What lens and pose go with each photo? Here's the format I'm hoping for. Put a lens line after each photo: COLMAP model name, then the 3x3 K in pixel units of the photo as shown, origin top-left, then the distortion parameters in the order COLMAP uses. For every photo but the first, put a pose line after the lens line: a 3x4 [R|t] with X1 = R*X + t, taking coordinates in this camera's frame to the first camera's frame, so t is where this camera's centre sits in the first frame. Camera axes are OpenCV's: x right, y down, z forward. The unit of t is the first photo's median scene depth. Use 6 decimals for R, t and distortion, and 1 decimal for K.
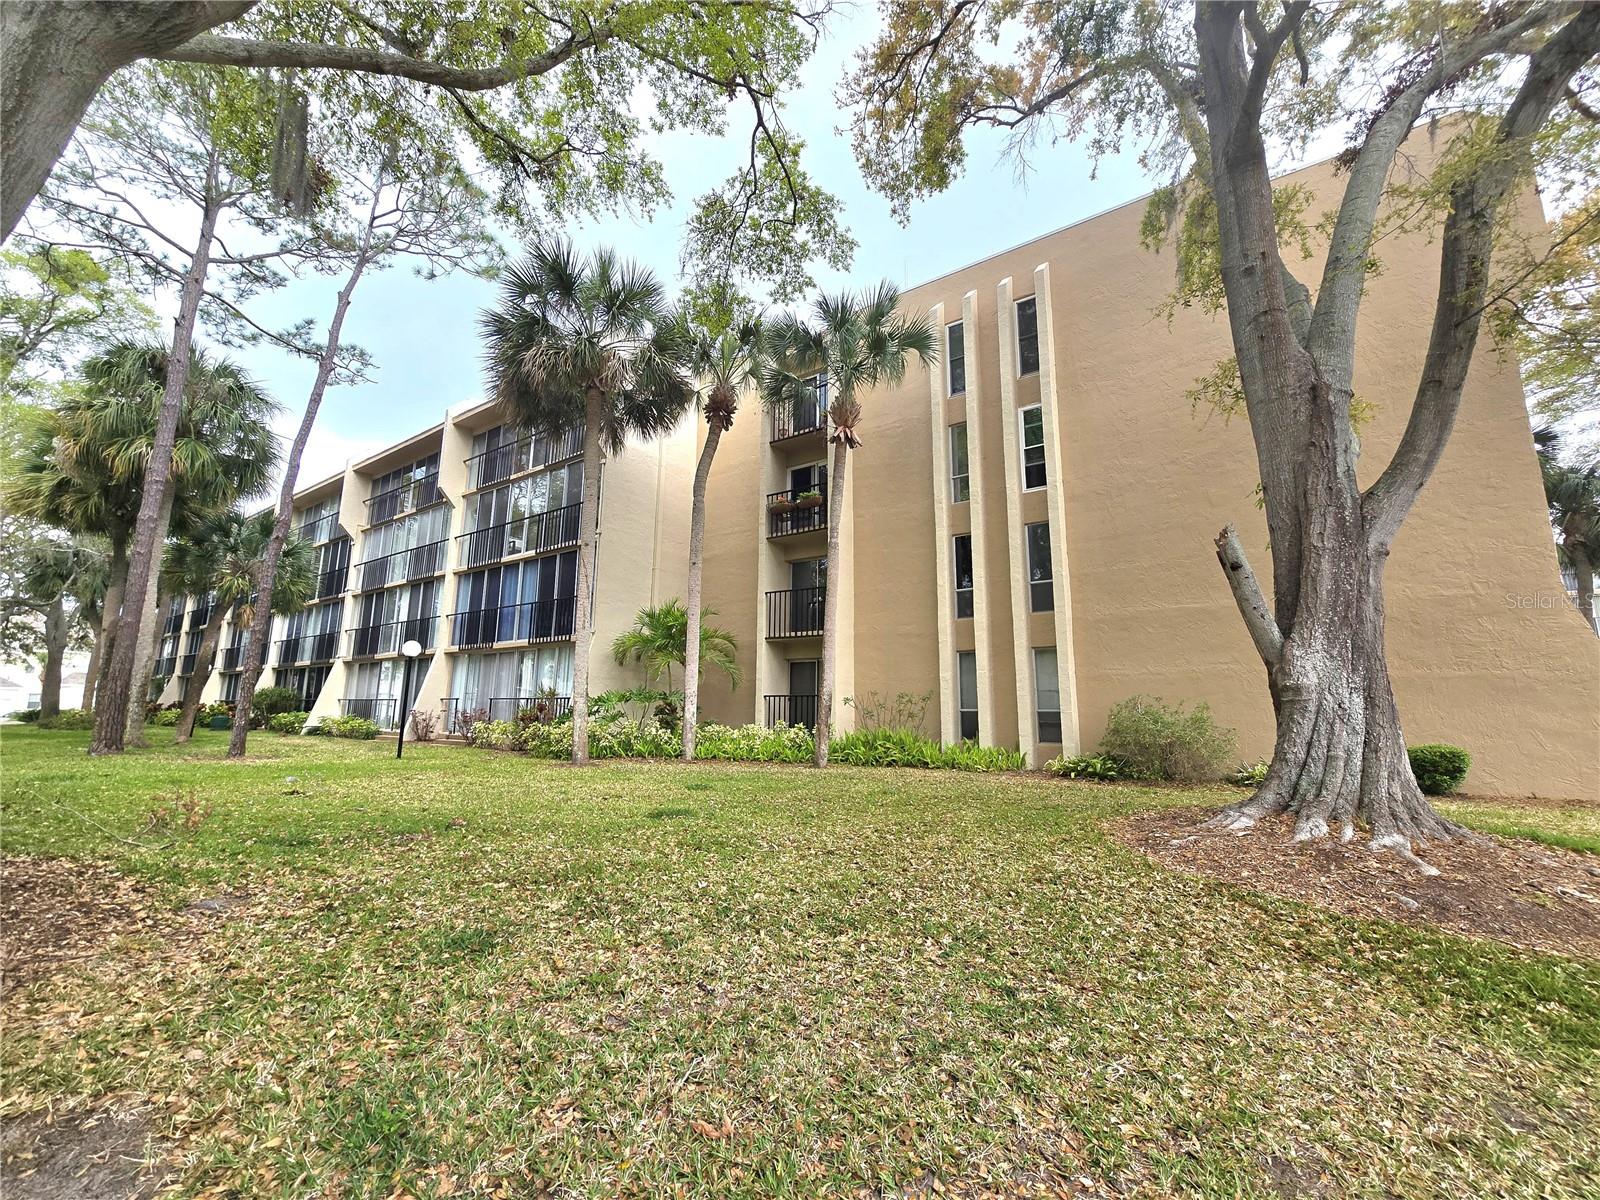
lens RADIAL K [[657.4, 0, 800.0], [0, 657.4, 600.0], [0, 0, 1]] dist [-0.022014, 0.010783]
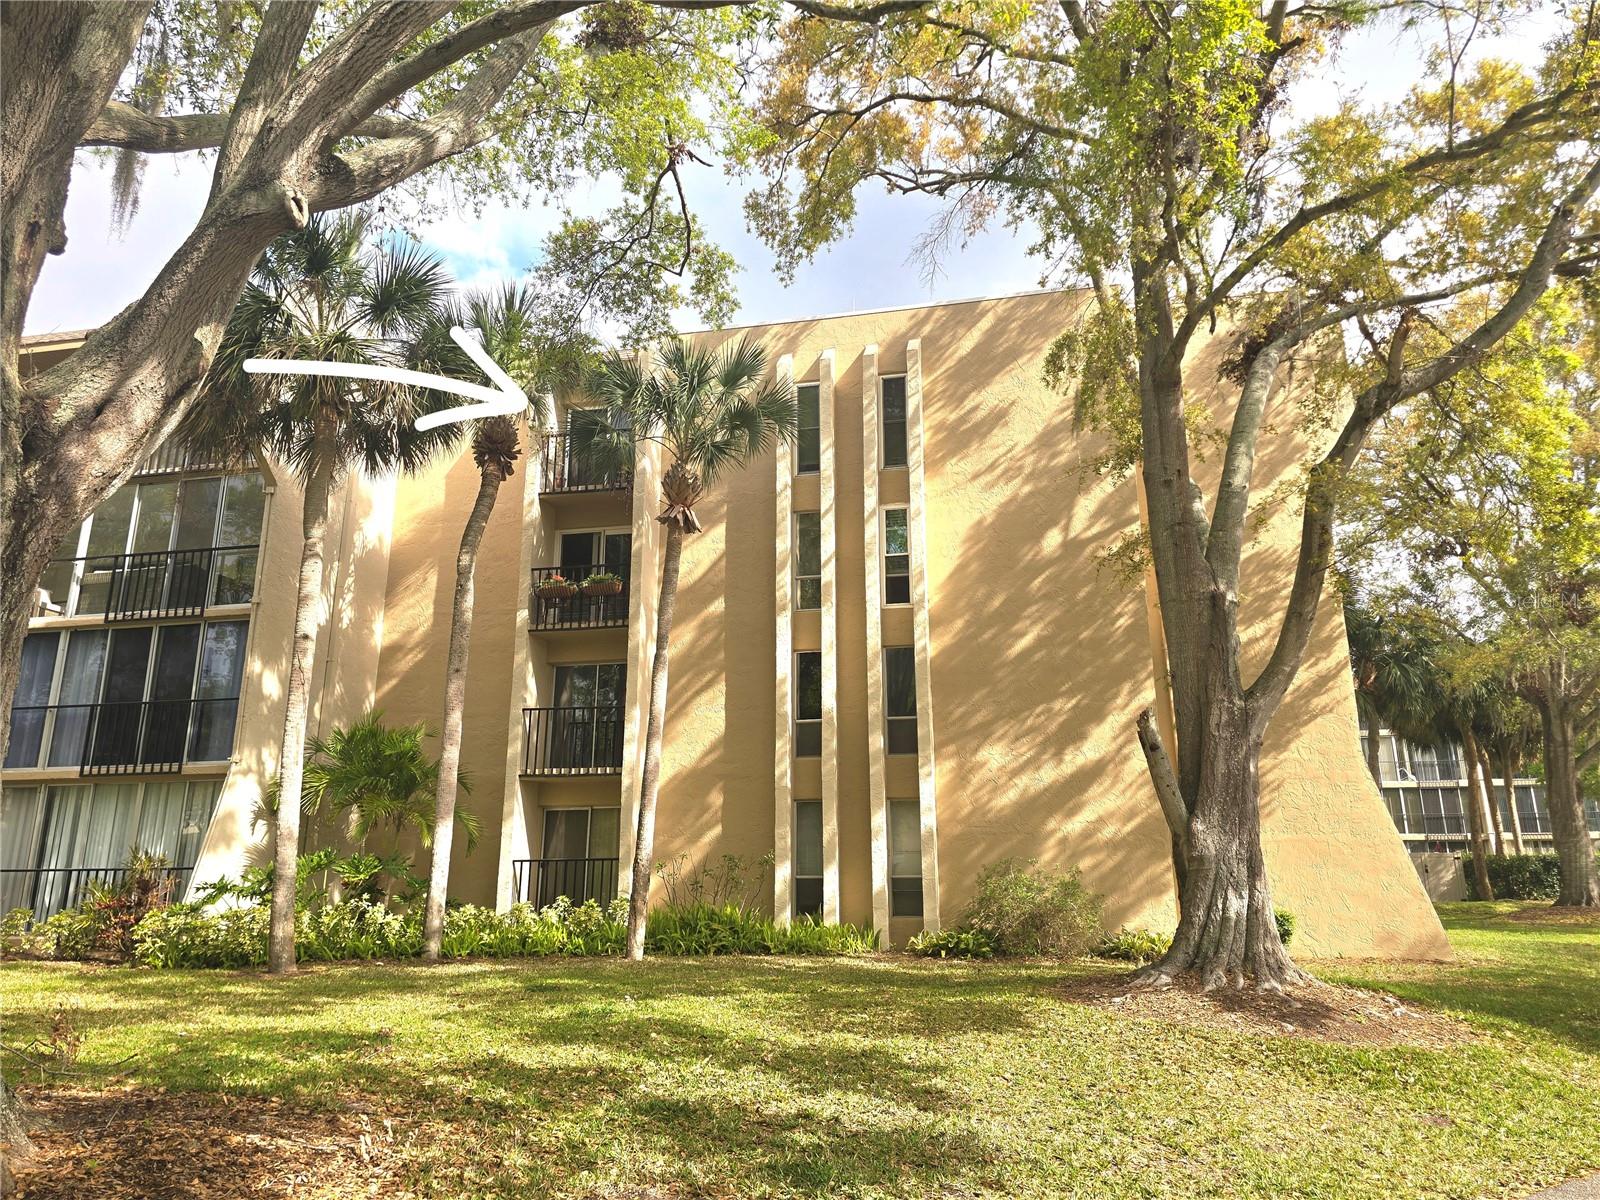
lens RADIAL K [[1106.5, 0, 800.0], [0, 1106.5, 600.0], [0, 0, 1]] dist [0.030444, 0.000378]
pose [[0.917294, 0.080921, 0.389902, -0.341619], [-0.051558, 0.995028, -0.085212, -0.057219], [-0.394859, 0.058062, 0.916905, -0.273579]]
